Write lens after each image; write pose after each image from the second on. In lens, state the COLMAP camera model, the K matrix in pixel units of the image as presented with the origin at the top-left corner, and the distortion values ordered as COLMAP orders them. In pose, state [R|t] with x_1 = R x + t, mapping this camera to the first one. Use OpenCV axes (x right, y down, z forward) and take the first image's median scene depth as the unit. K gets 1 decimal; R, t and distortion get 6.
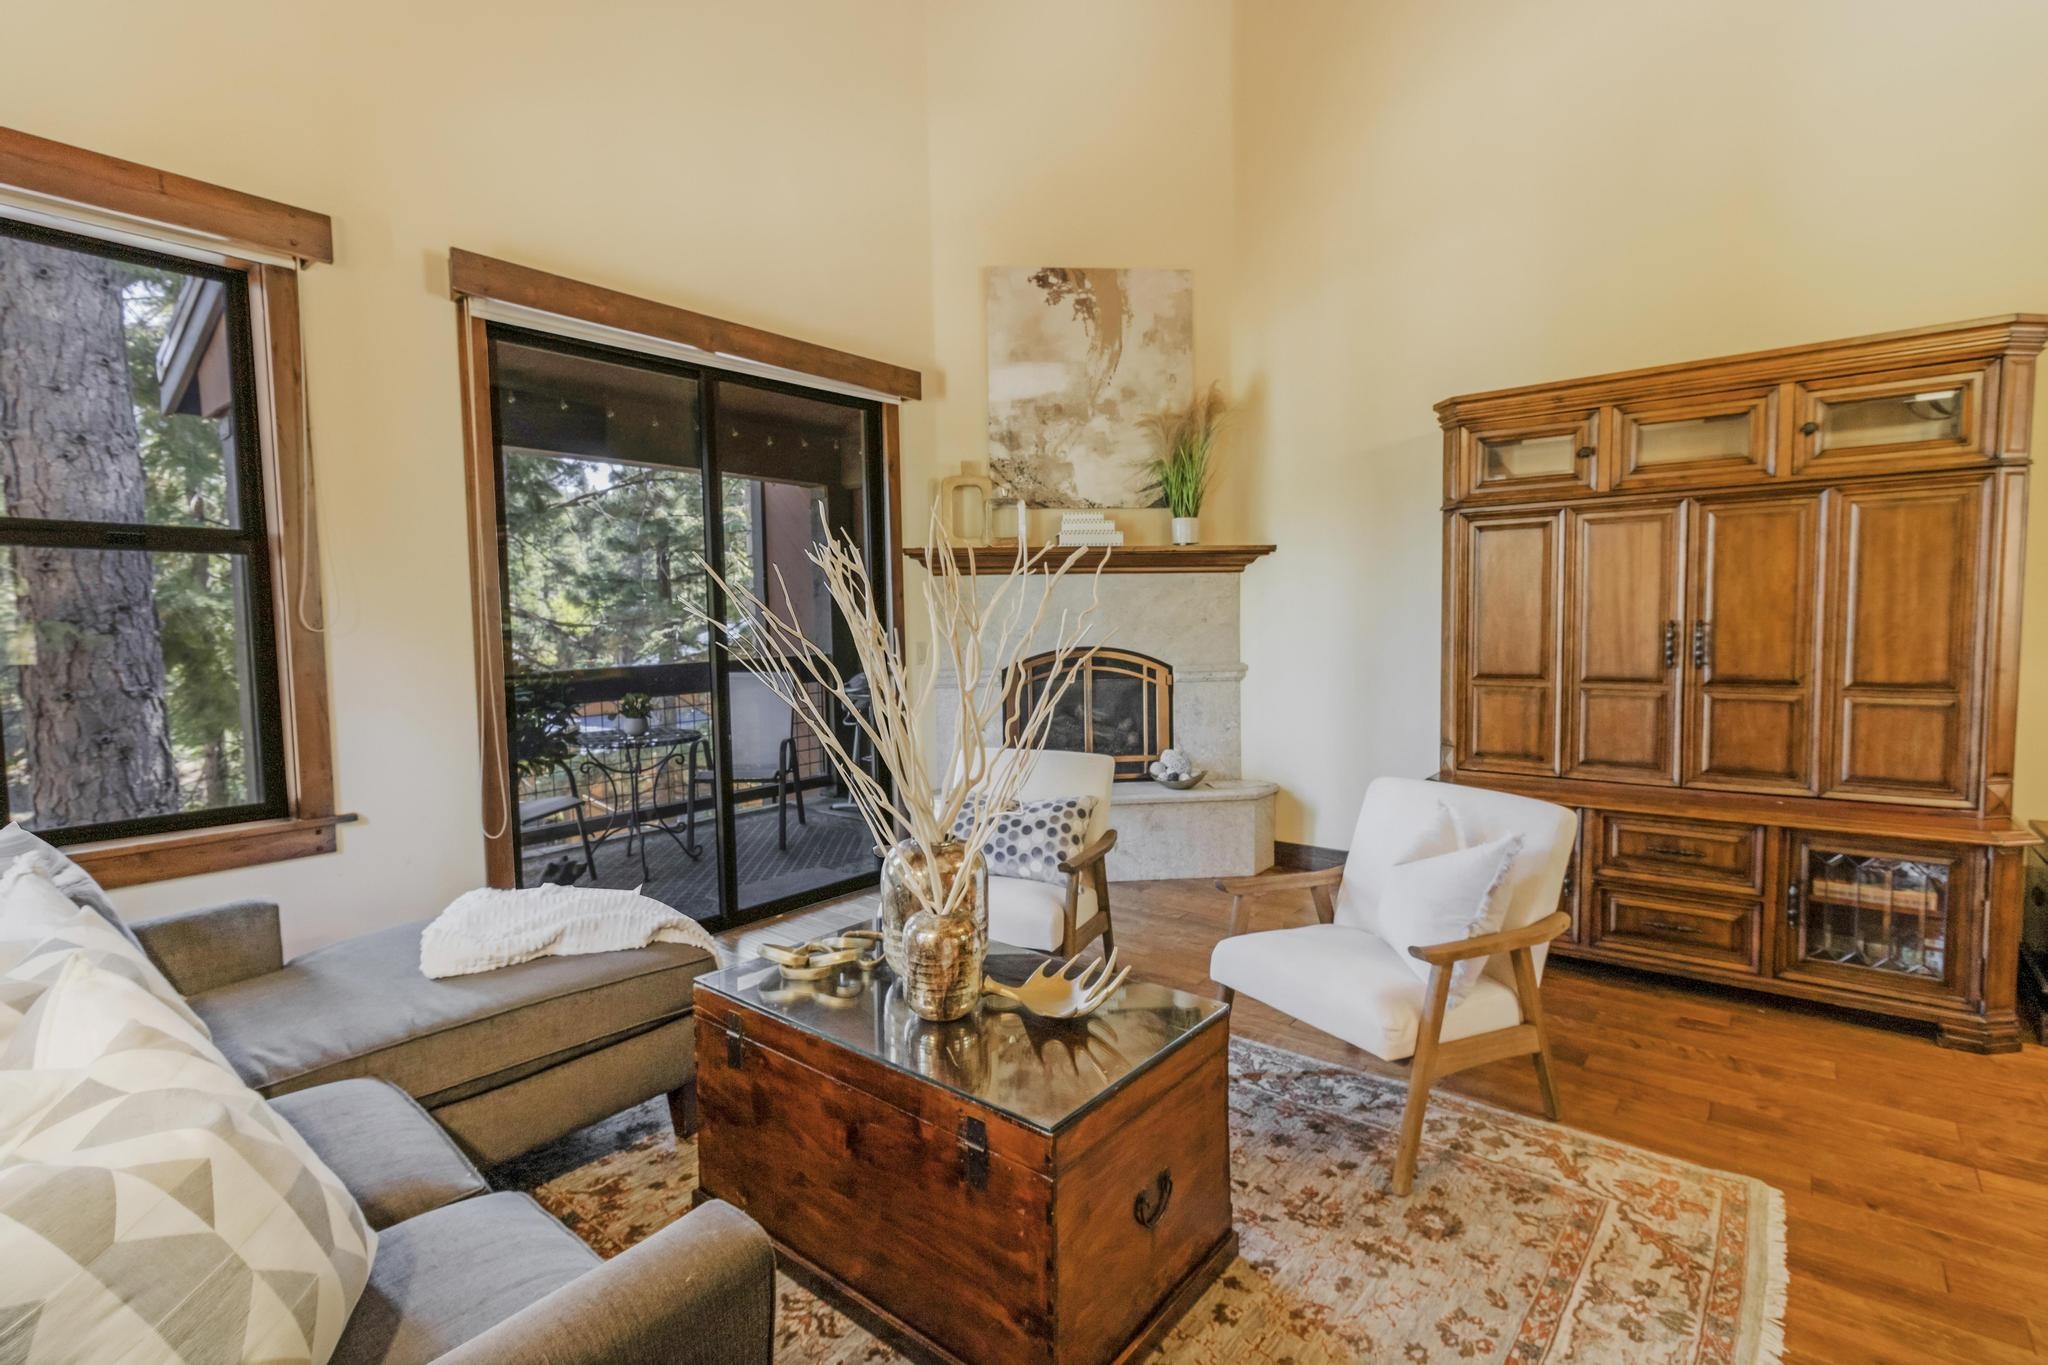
lens RADIAL K [[978.7, 0, 1017.1], [0, 978.7, 682.4], [0, 0, 1]] dist [0.008684, 0.000500]
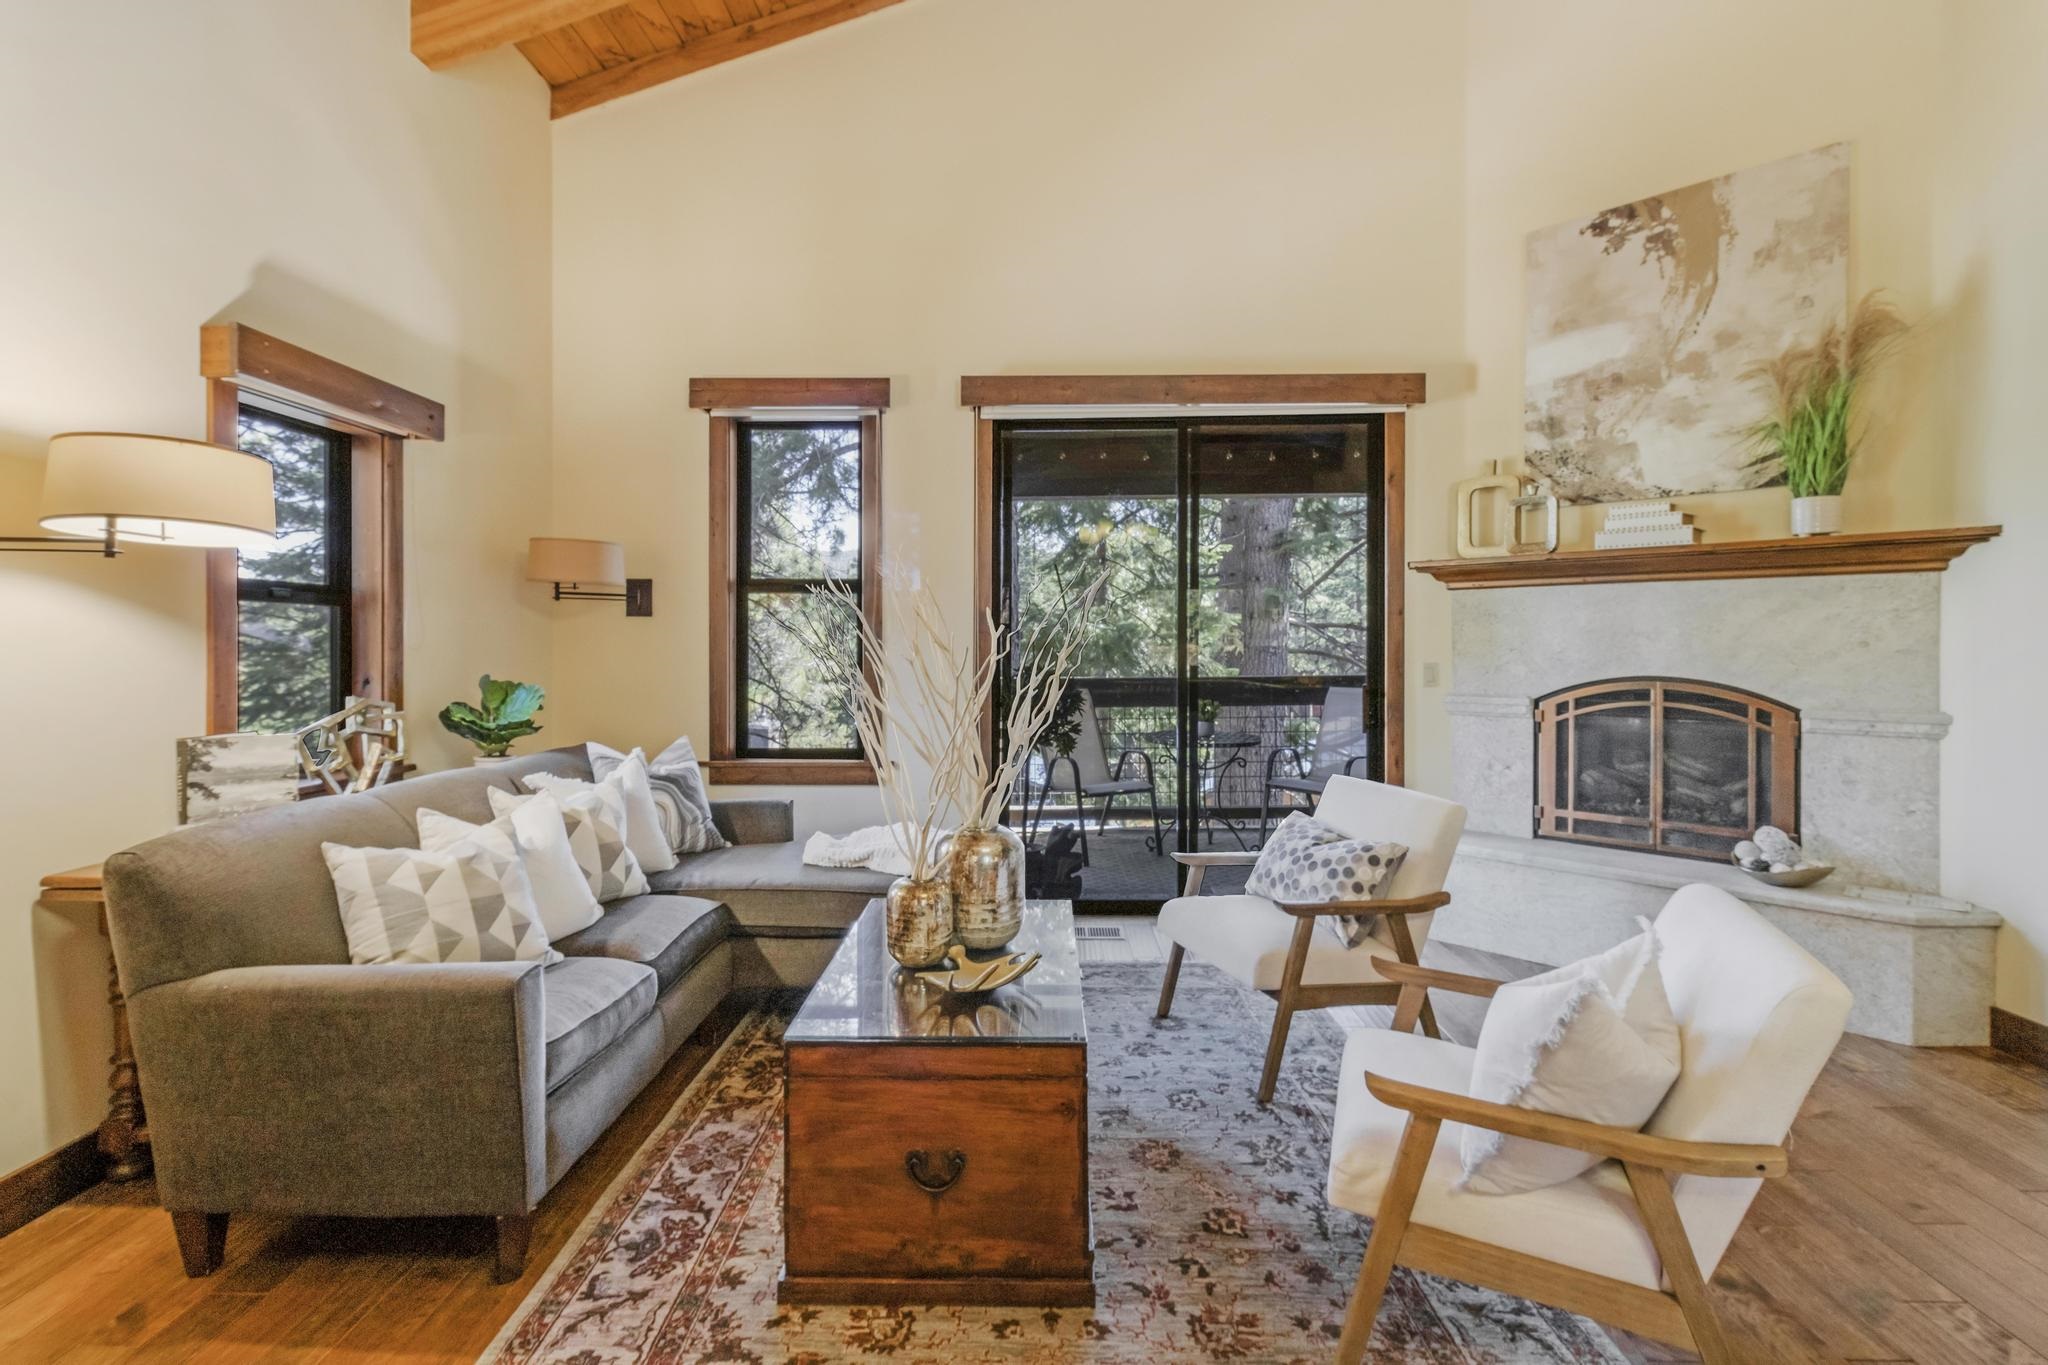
lens RADIAL K [[978.7, 0, 1011.7], [0, 978.7, 643.7], [0, 0, 1]] dist [0.008684, 0.000500]
pose [[0.611176, 0.017512, -0.791301, 0.380663], [-0.058232, 0.998041, -0.022890, -0.014969], [0.789350, 0.060069, 0.610998, 0.129340]]
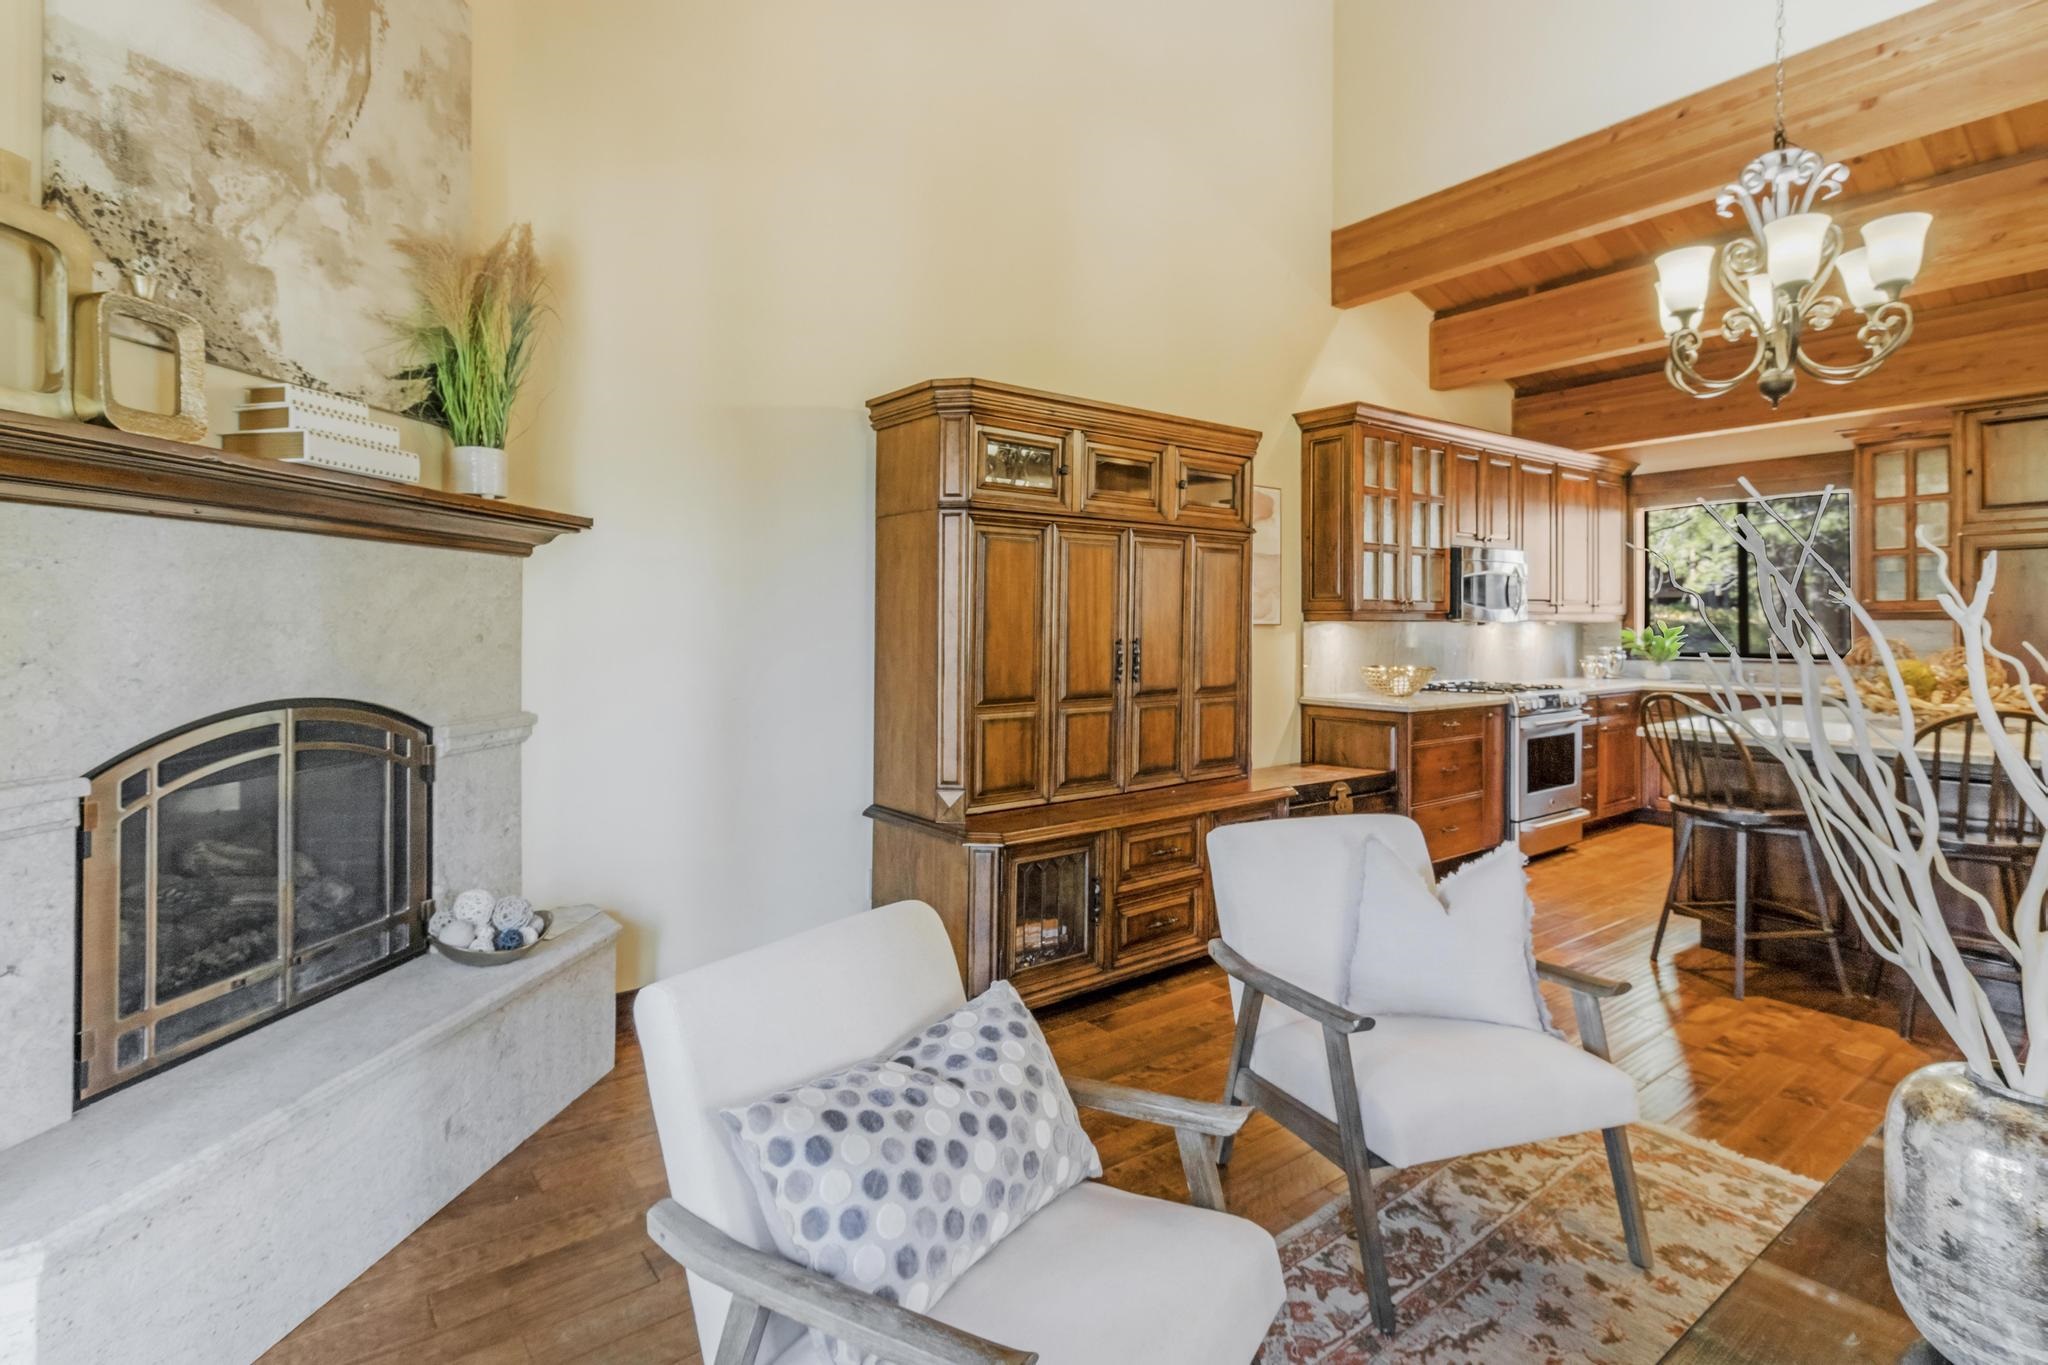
lens RADIAL K [[978.7, 0, 1058.0], [0, 978.7, 623.1], [0, 0, 1]] dist [0.008684, 0.000500]
pose [[0.226285, 0.016607, 0.973920, -0.286533], [0.062748, 0.997529, -0.031589, -0.035661], [-0.972038, 0.068259, 0.224684, 0.582688]]
